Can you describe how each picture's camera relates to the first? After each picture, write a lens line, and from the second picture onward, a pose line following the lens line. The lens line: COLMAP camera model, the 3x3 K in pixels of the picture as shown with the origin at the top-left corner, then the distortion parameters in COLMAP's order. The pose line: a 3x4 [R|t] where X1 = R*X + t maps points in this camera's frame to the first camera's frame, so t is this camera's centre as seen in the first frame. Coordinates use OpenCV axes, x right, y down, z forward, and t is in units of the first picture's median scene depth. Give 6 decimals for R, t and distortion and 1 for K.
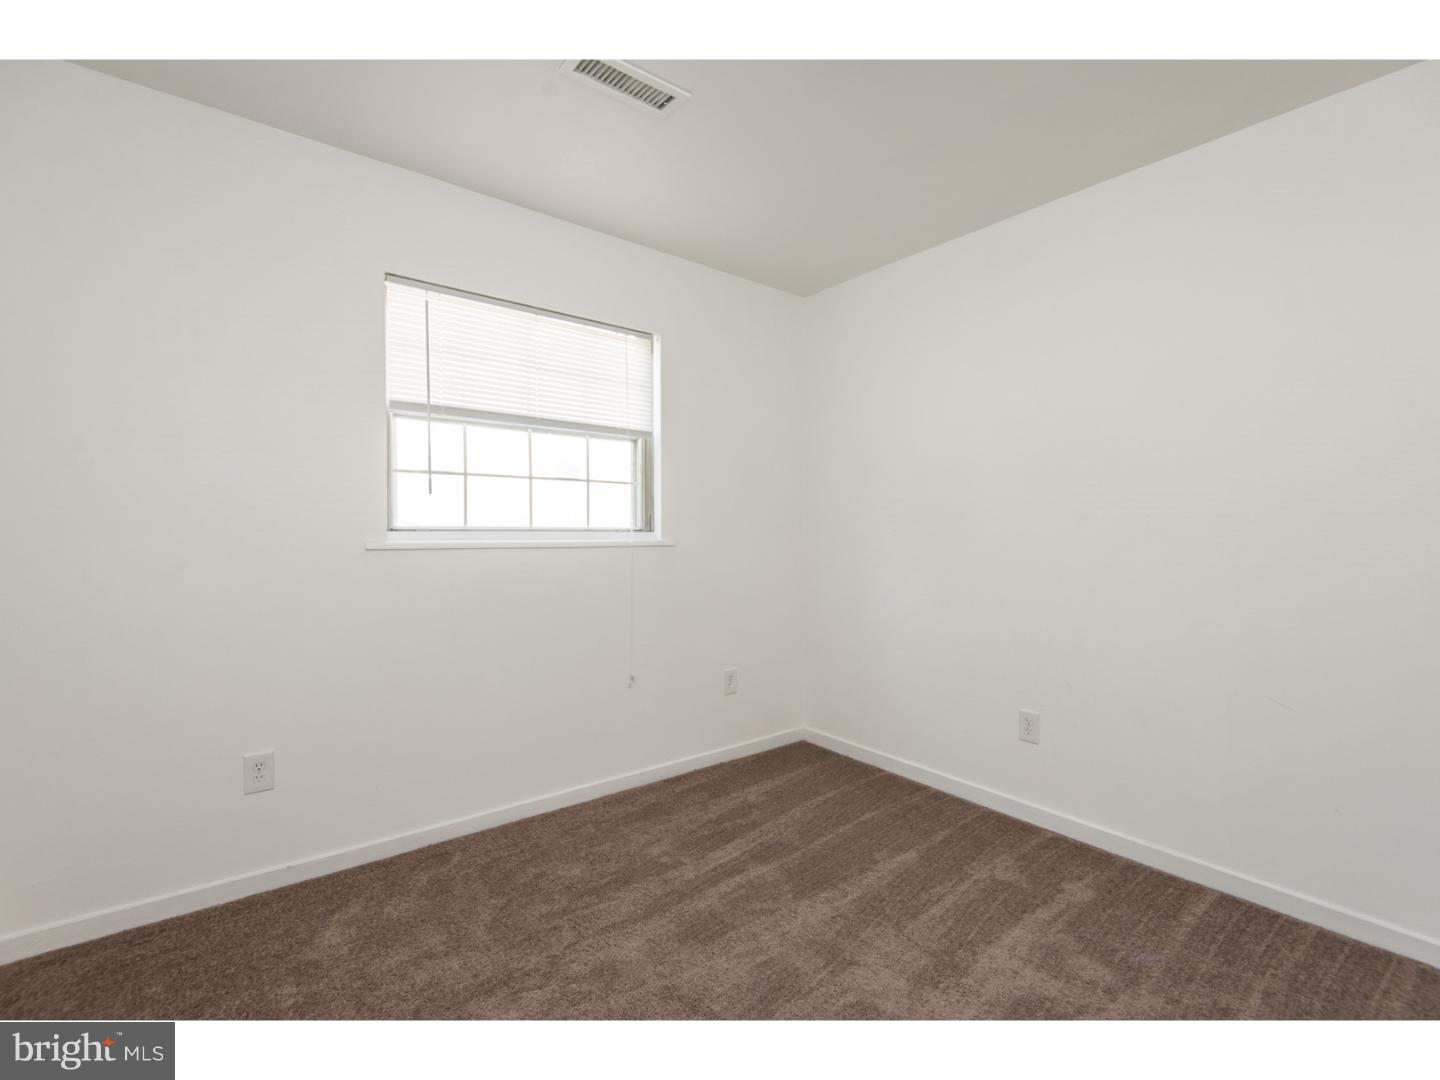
lens RADIAL K [[658.3, 0, 721.9], [0, 658.3, 544.5], [0, 0, 1]] dist [0.038763, -0.021572]
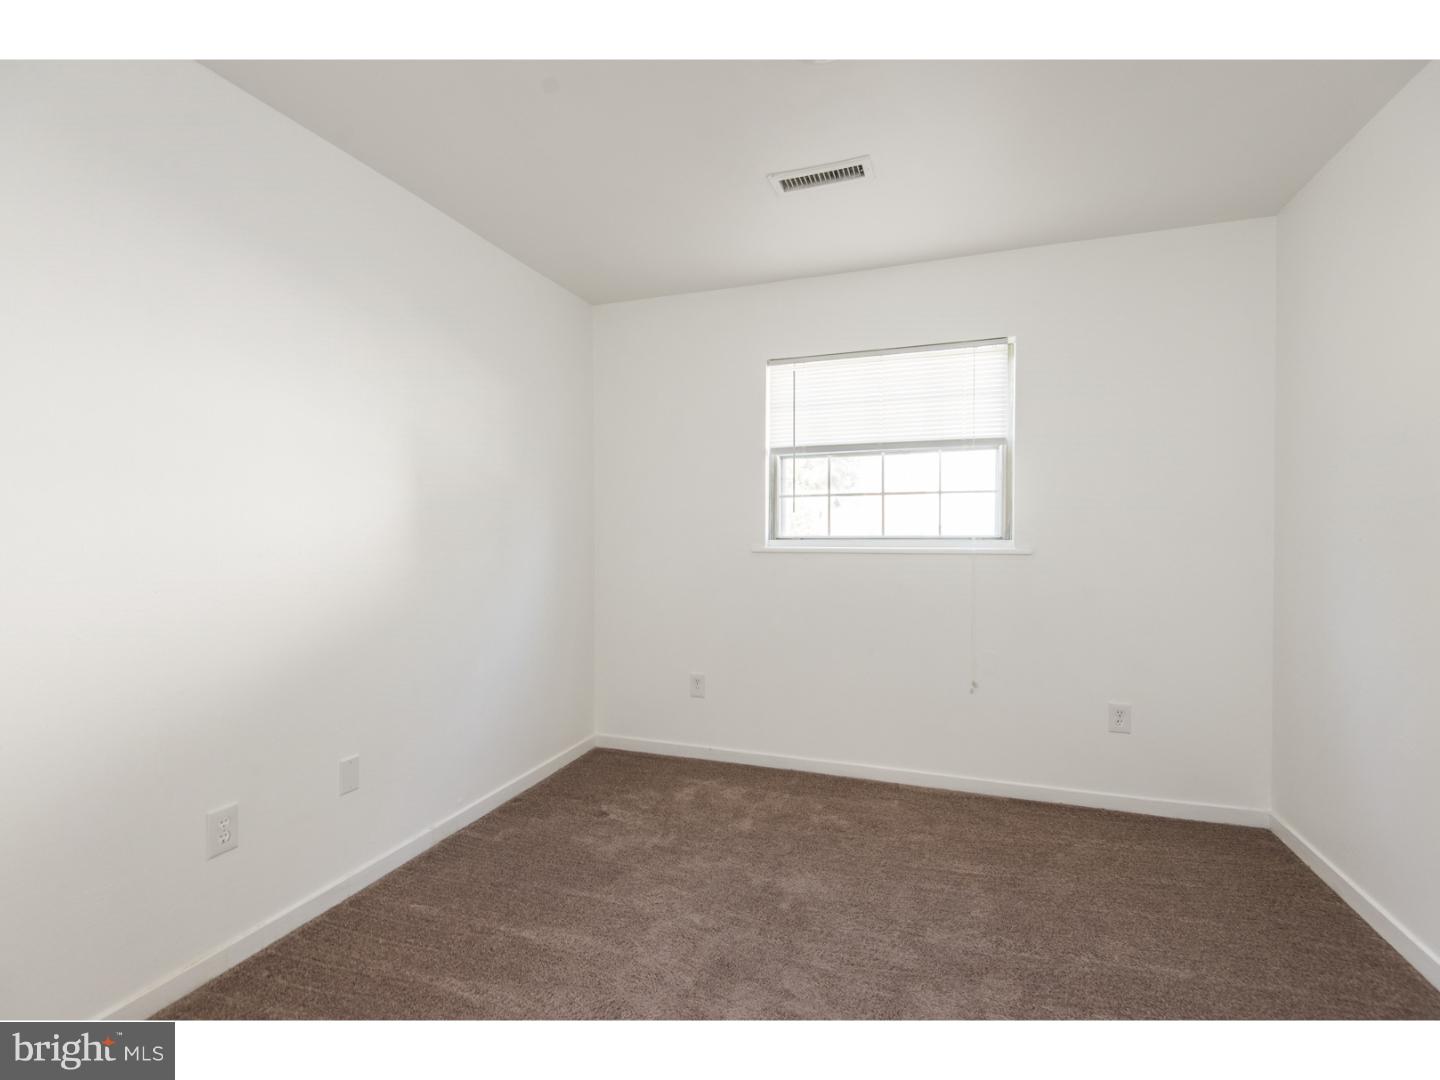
lens RADIAL K [[658.3, 0, 721.9], [0, 658.3, 544.5], [0, 0, 1]] dist [0.038763, -0.021572]
pose [[0.531944, 0.010570, -0.846713, 0.512756], [-0.015014, 0.999883, 0.003050, -0.009510], [0.846646, 0.011091, 0.532040, 0.125598]]
